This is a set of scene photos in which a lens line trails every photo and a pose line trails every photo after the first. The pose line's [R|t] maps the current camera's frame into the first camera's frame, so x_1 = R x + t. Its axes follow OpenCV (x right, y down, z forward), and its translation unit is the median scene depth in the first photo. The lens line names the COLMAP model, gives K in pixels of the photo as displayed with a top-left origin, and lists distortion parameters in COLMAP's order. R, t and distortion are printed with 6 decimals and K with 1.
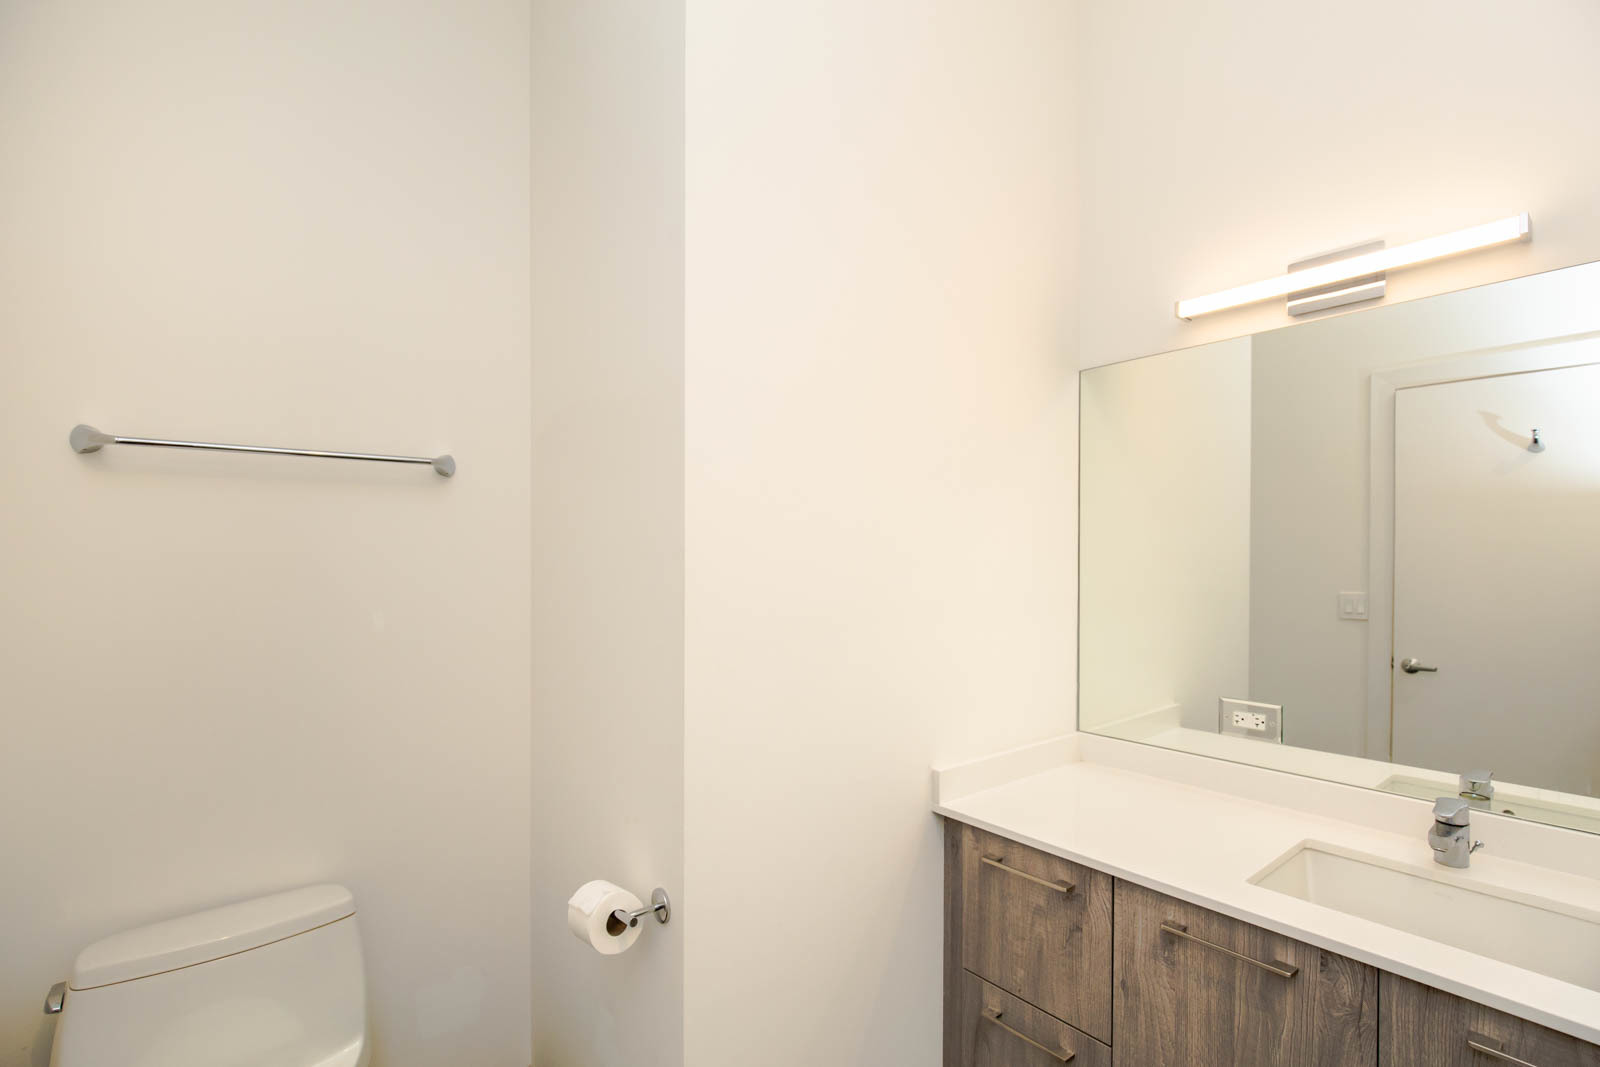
lens RADIAL K [[730.5, 0, 798.7], [0, 730.5, 550.6], [0, 0, 1]] dist [-0.000518, -0.000026]
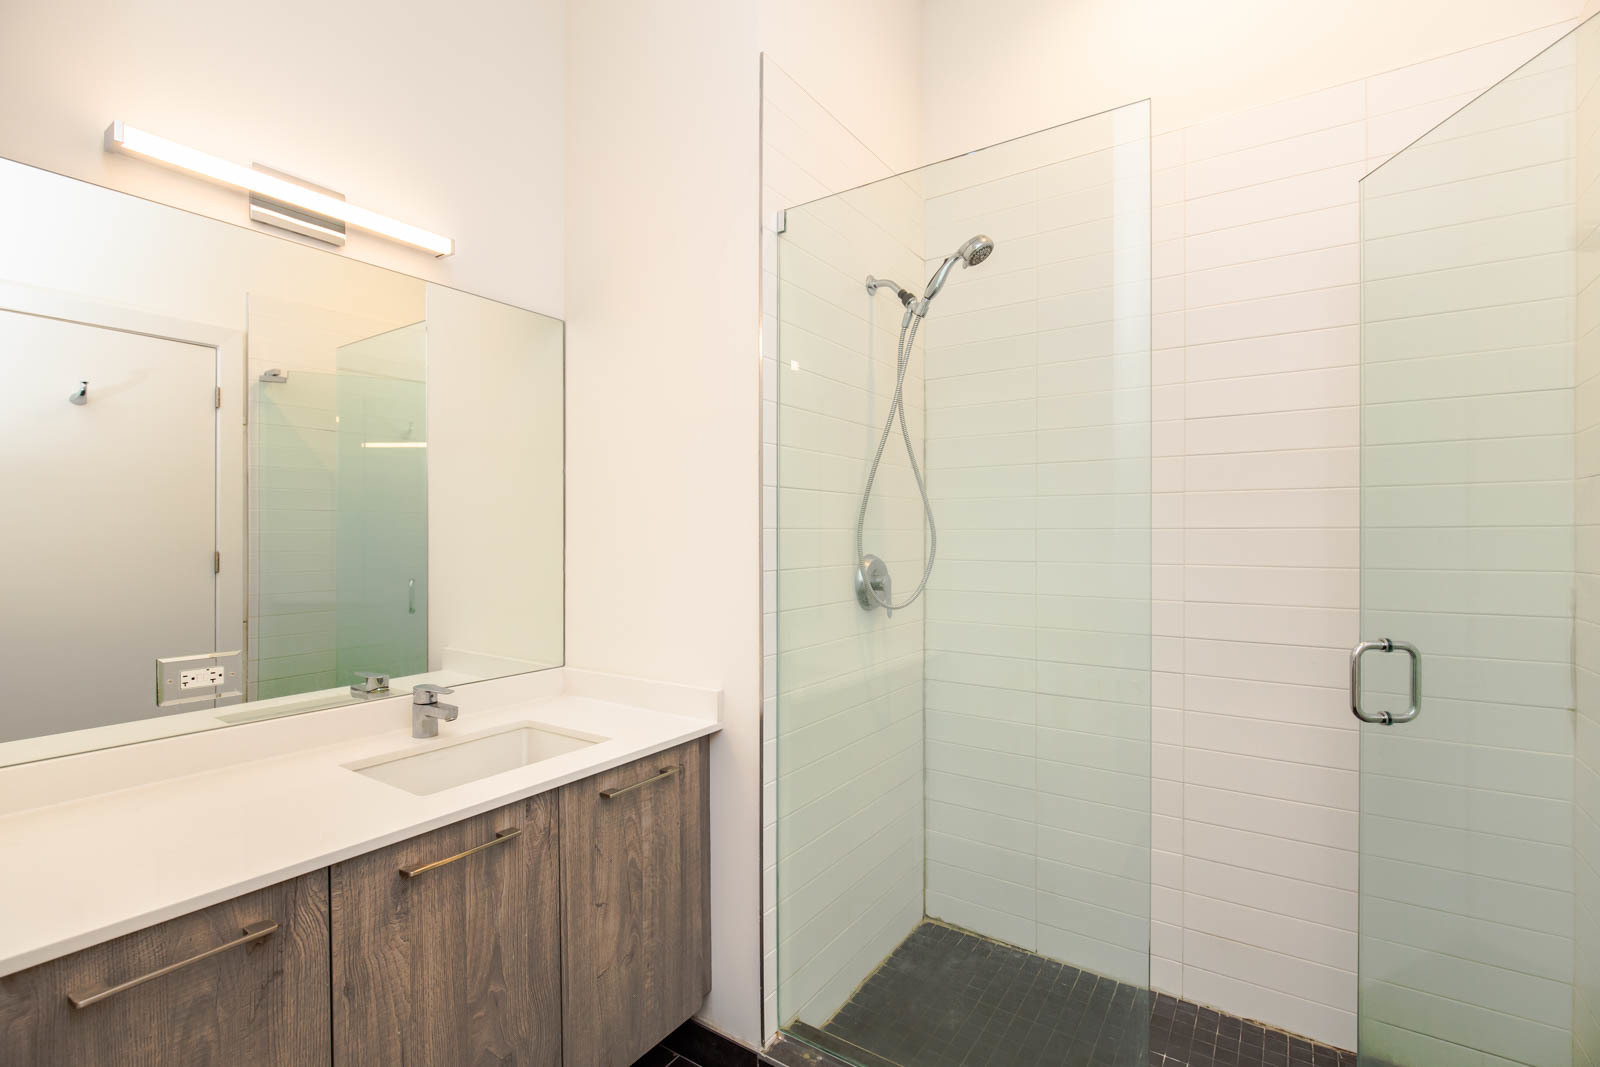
lens RADIAL K [[730.5, 0, 798.1], [0, 730.5, 533.8], [0, 0, 1]] dist [-0.000518, -0.000026]
pose [[-0.294277, 0.007166, 0.955693, -0.475169], [-0.007788, 0.999921, -0.009896, 0.090459], [-0.955688, -0.010355, -0.294198, 0.752777]]
